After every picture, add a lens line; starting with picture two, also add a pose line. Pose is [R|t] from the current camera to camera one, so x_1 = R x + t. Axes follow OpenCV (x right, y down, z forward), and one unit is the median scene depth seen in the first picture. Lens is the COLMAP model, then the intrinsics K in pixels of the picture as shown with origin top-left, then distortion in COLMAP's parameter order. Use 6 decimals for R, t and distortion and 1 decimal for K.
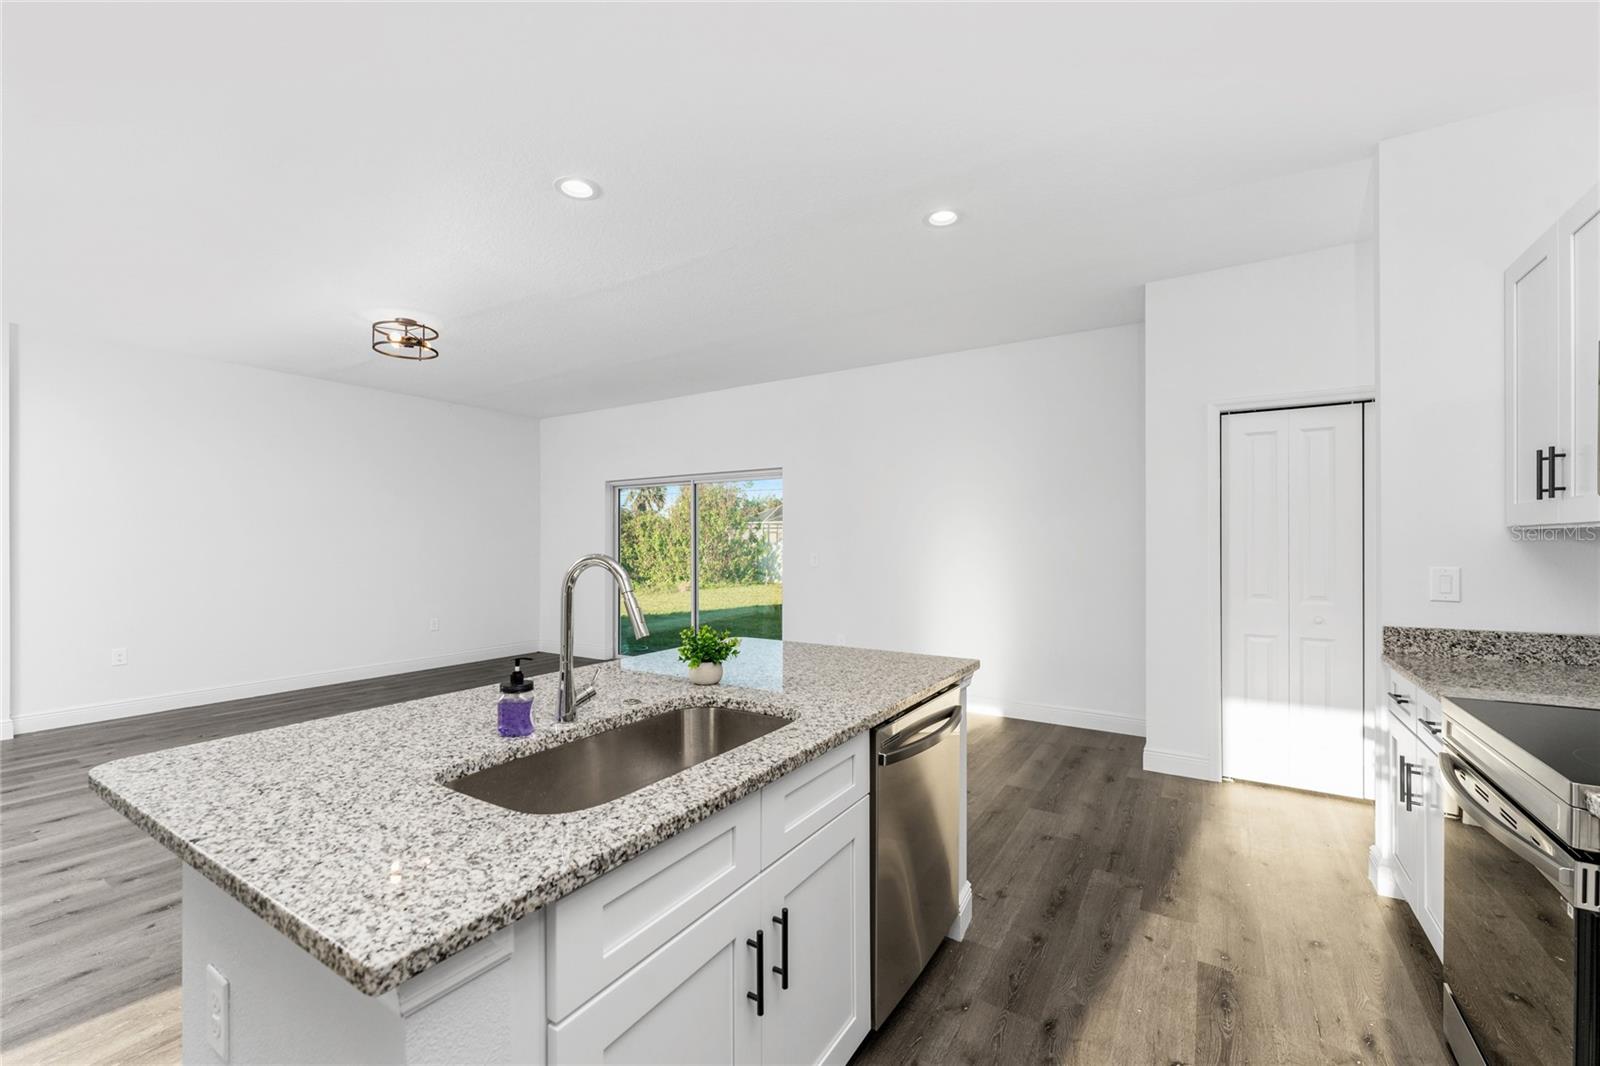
lens RADIAL K [[670.5, 0, 781.1], [0, 670.5, 539.7], [0, 0, 1]] dist [-0.001220, -0.000314]
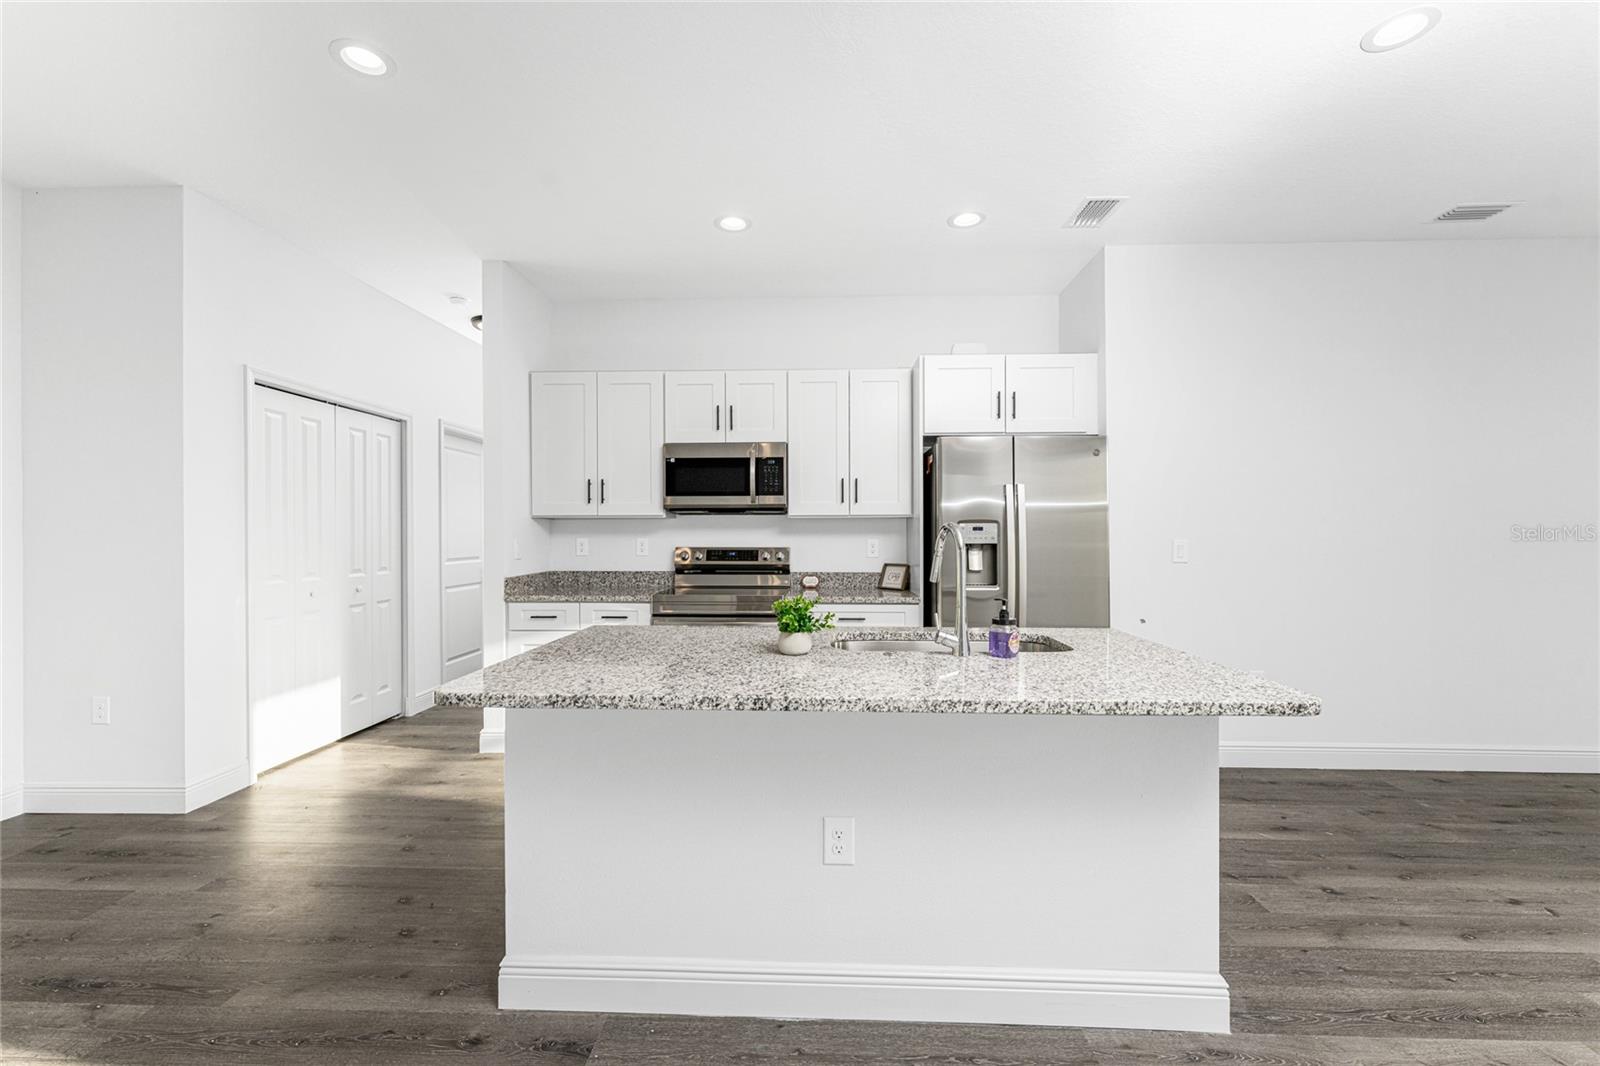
lens RADIAL K [[656.3, 0, 798.3], [0, 656.3, 532.5], [0, 0, 1]] dist [0.000301, 0.000034]
pose [[-0.535207, 0.001453, 0.844719, -0.086191], [-0.004660, 0.999978, -0.004673, 0.003436], [-0.844708, -0.006437, -0.535189, 0.144818]]
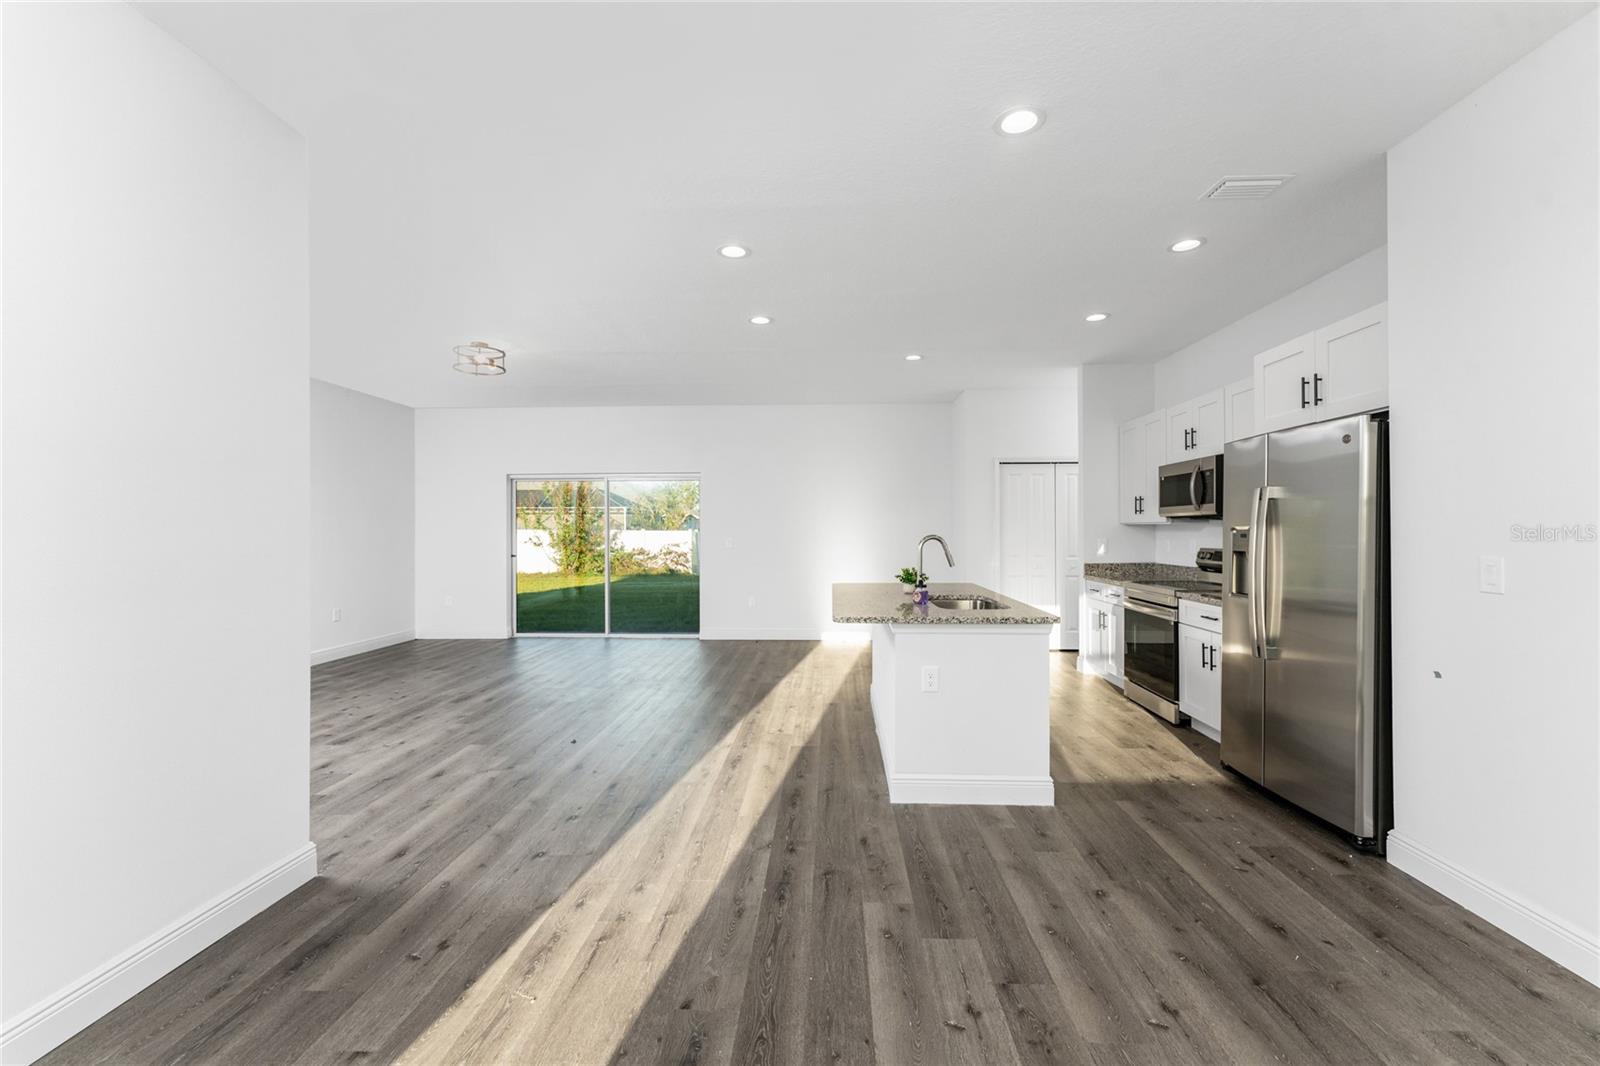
lens RADIAL K [[694.2, 0, 810.8], [0, 694.2, 528.1], [0, 0, 1]] dist [0.000748, -0.000079]
pose [[0.855439, -0.003519, 0.517892, -0.148551], [0.001664, 0.999990, 0.004046, -0.001344], [-0.517901, -0.002600, 0.855436, -0.076160]]
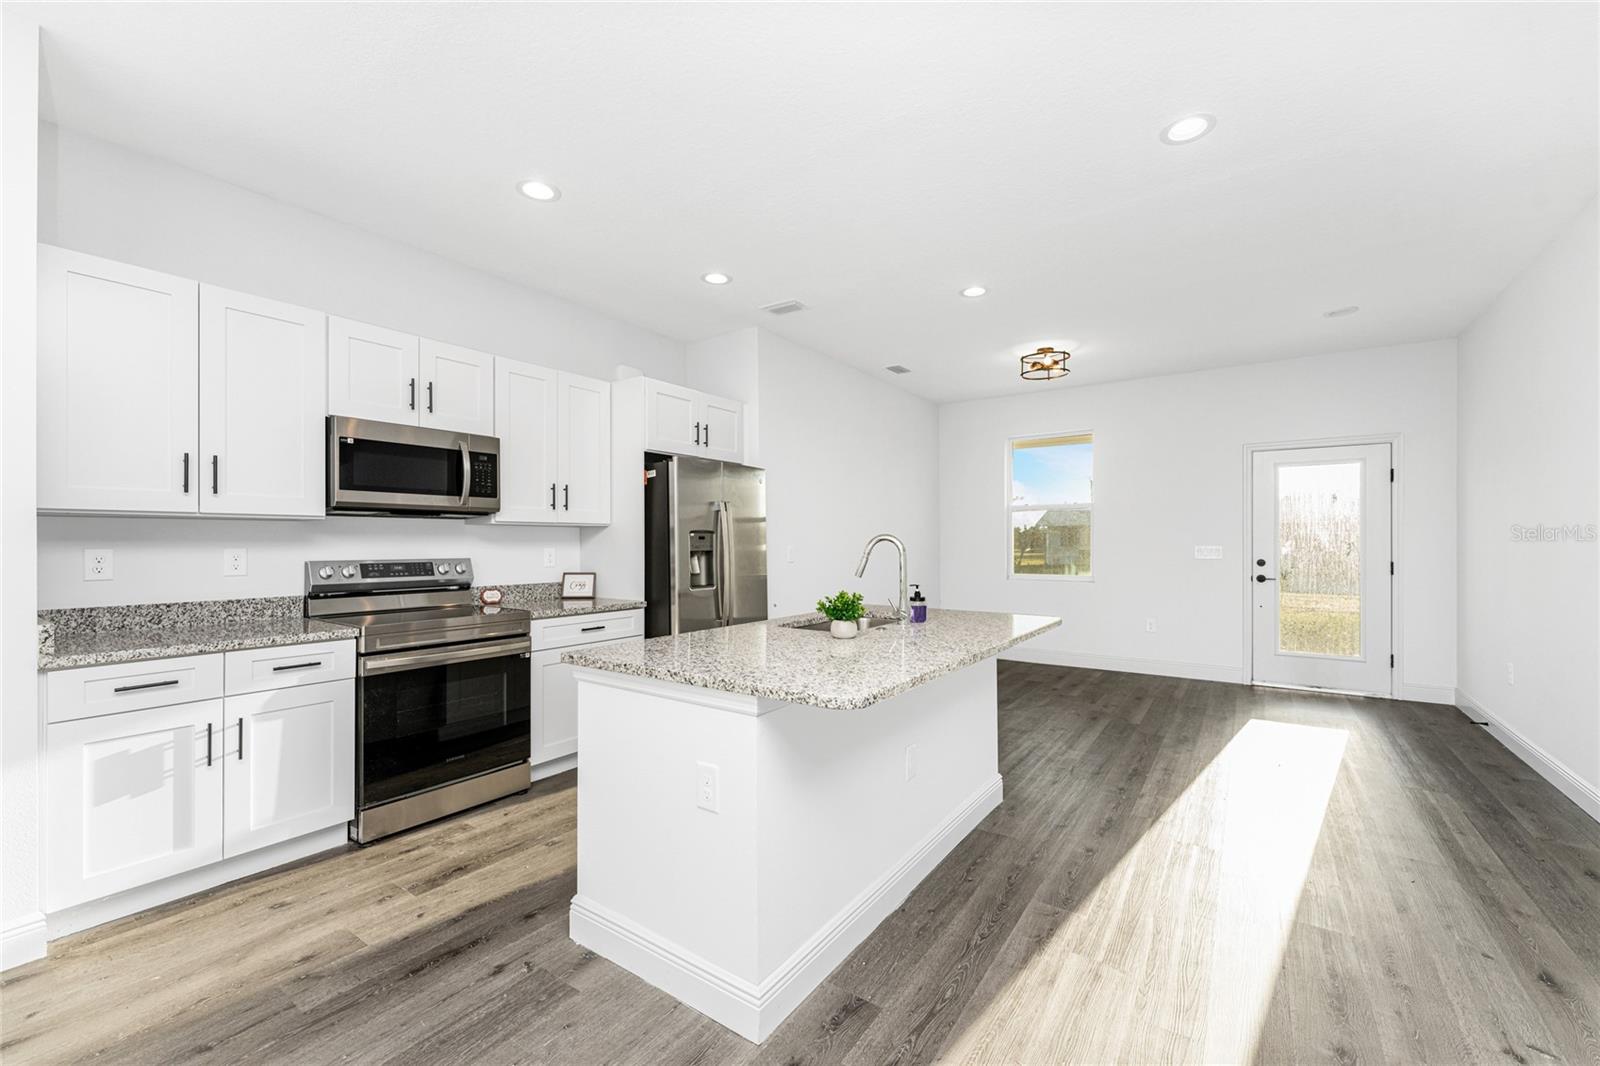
lens RADIAL K [[626.2, 0, 829.8], [0, 626.2, 539.6], [0, 0, 1]] dist [0.009961, 0.000034]
pose [[-0.999973, 0.000257, 0.007289, -0.008435], [0.000178, 0.999942, -0.010785, 0.003986], [-0.007292, -0.010784, -0.999915, 0.204760]]
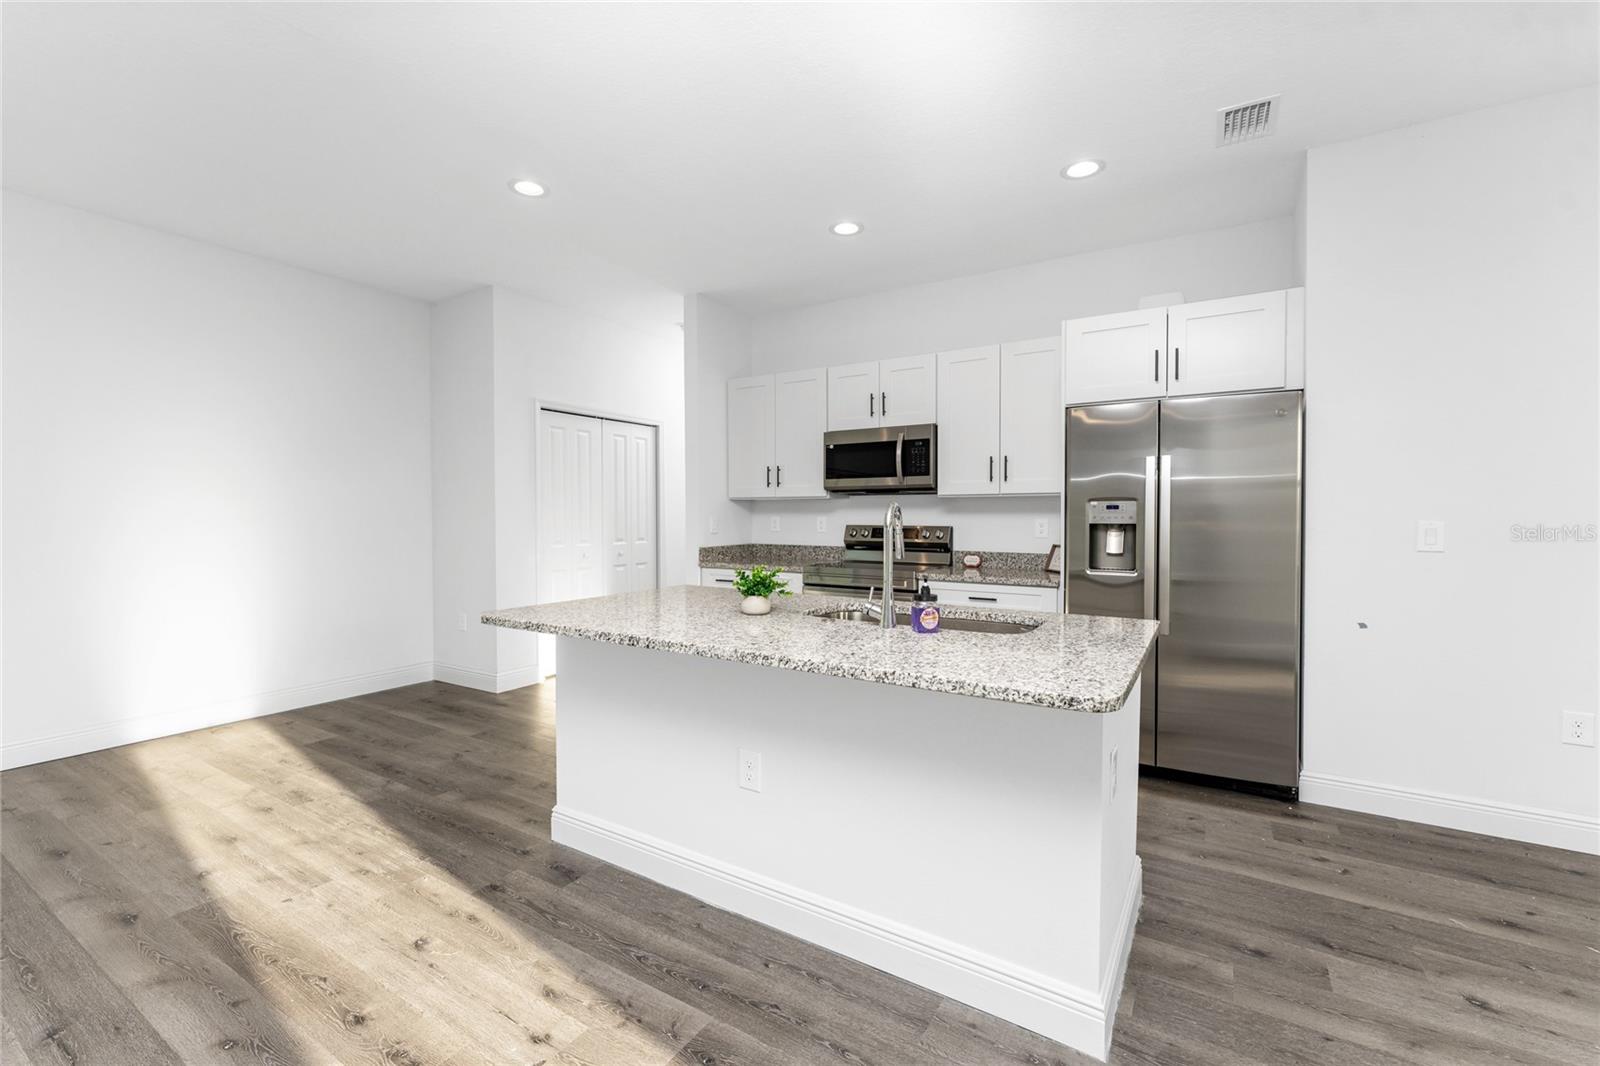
lens RADIAL K [[648.8, 0, 805.8], [0, 648.8, 530.1], [0, 0, 1]] dist [0.001995, 0.000281]
pose [[-0.062304, -0.025155, 0.997740, -0.114392], [-0.006824, 0.999670, 0.024778, 0.003513], [-0.998034, -0.005265, -0.062455, 0.095748]]
